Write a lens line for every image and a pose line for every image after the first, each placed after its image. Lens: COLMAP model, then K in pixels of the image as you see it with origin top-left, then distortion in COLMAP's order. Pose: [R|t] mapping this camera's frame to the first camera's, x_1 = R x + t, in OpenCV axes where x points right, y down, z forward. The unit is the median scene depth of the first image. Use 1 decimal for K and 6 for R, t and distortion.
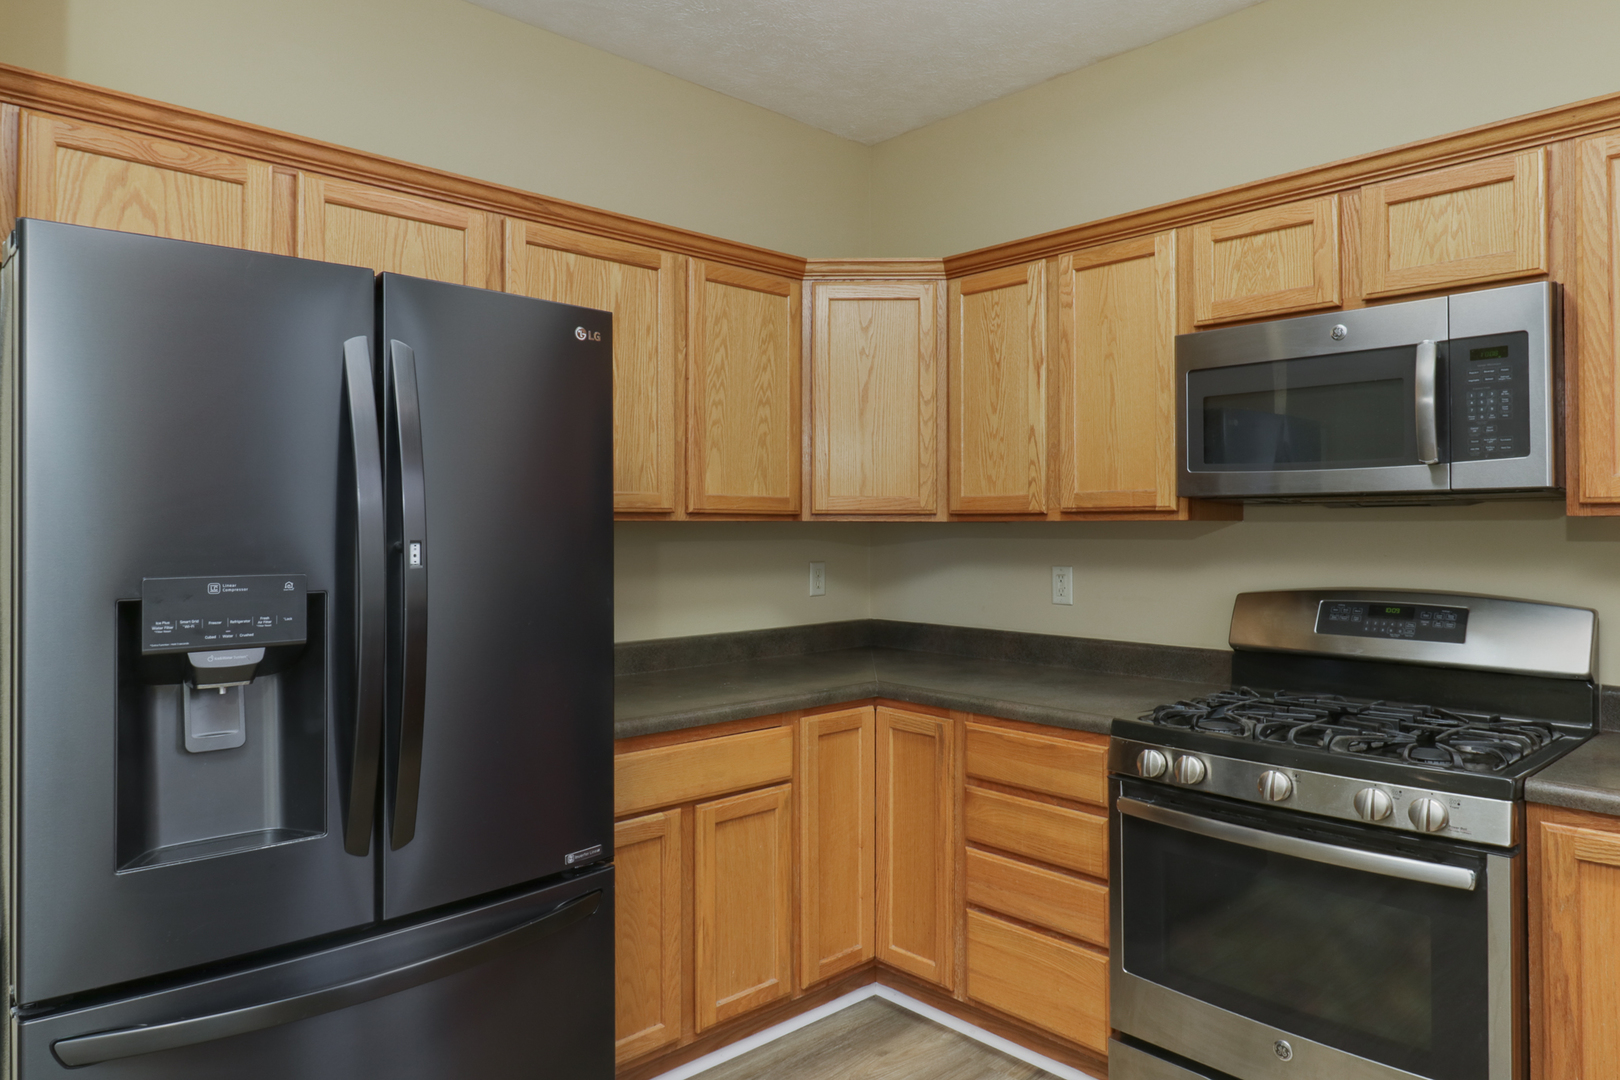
lens RADIAL K [[1024.0, 0, 827.4], [0, 1024.0, 511.6], [0, 0, 1]] dist [-0.002033, -0.008379]
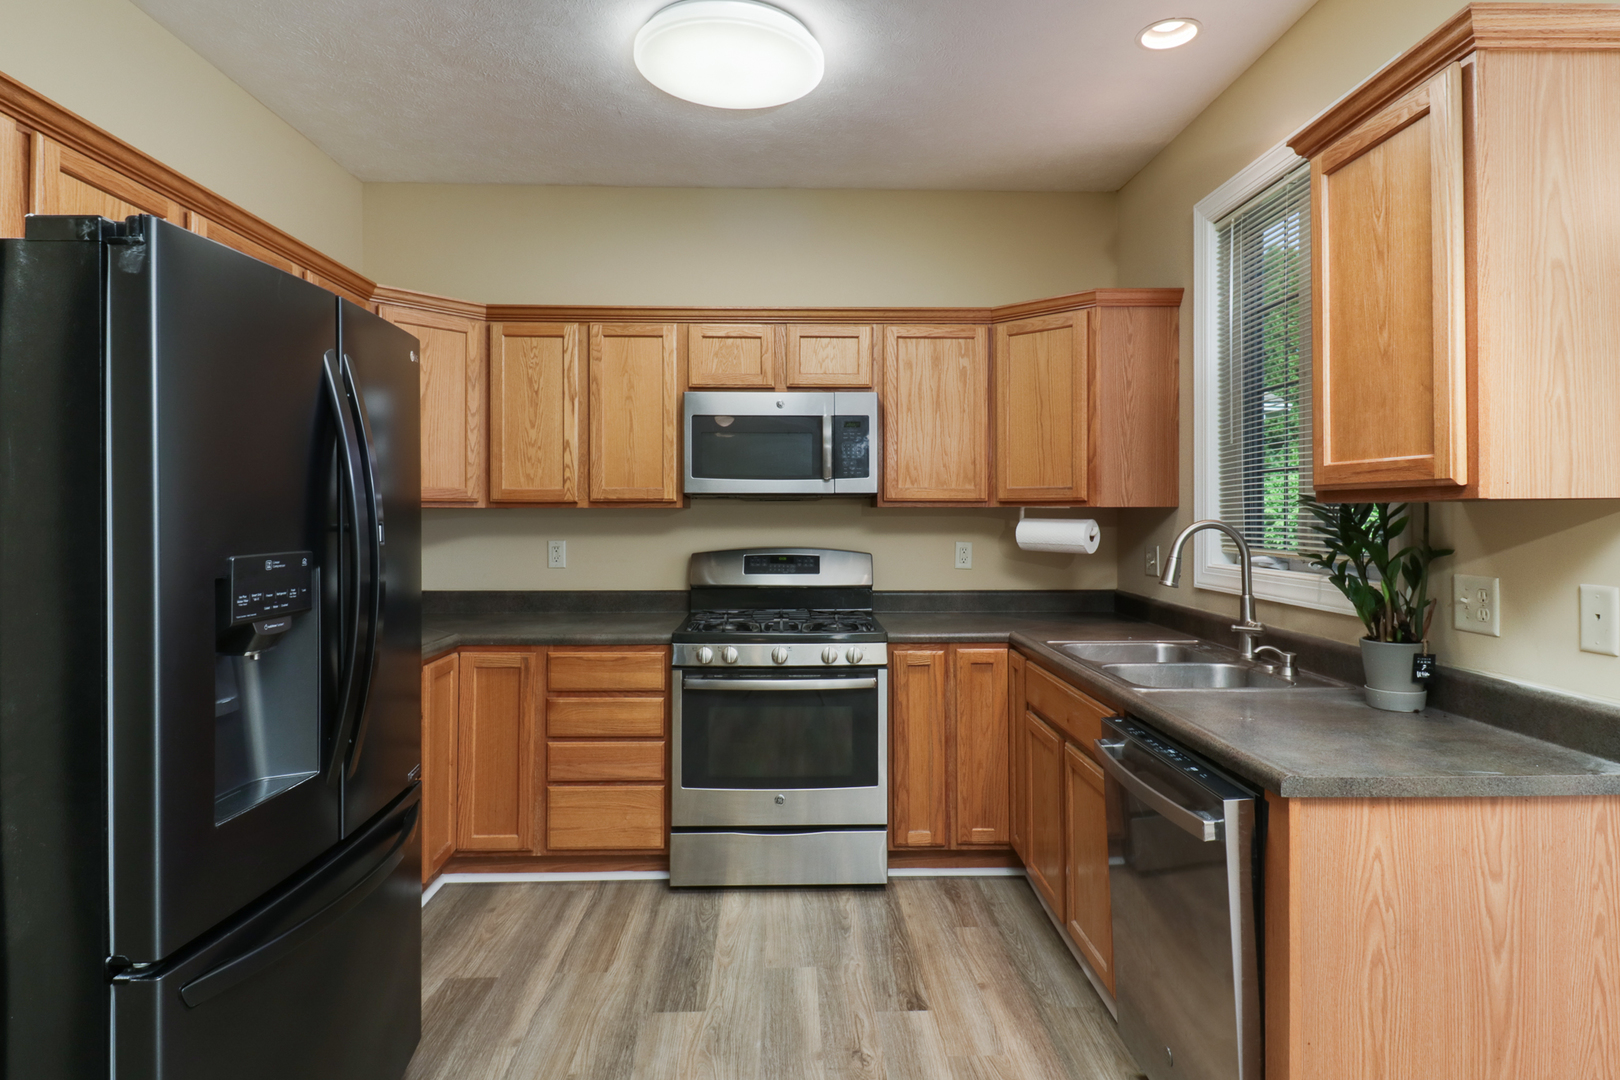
lens RADIAL K [[883.0, 0, 813.2], [0, 883.0, 507.5], [0, 0, 1]] dist [-0.003619, -0.002555]
pose [[0.660800, 0.005125, 0.750544, -0.534780], [-0.012328, 0.999916, 0.004026, -0.000256], [-0.750461, -0.011913, 0.660808, -0.059026]]
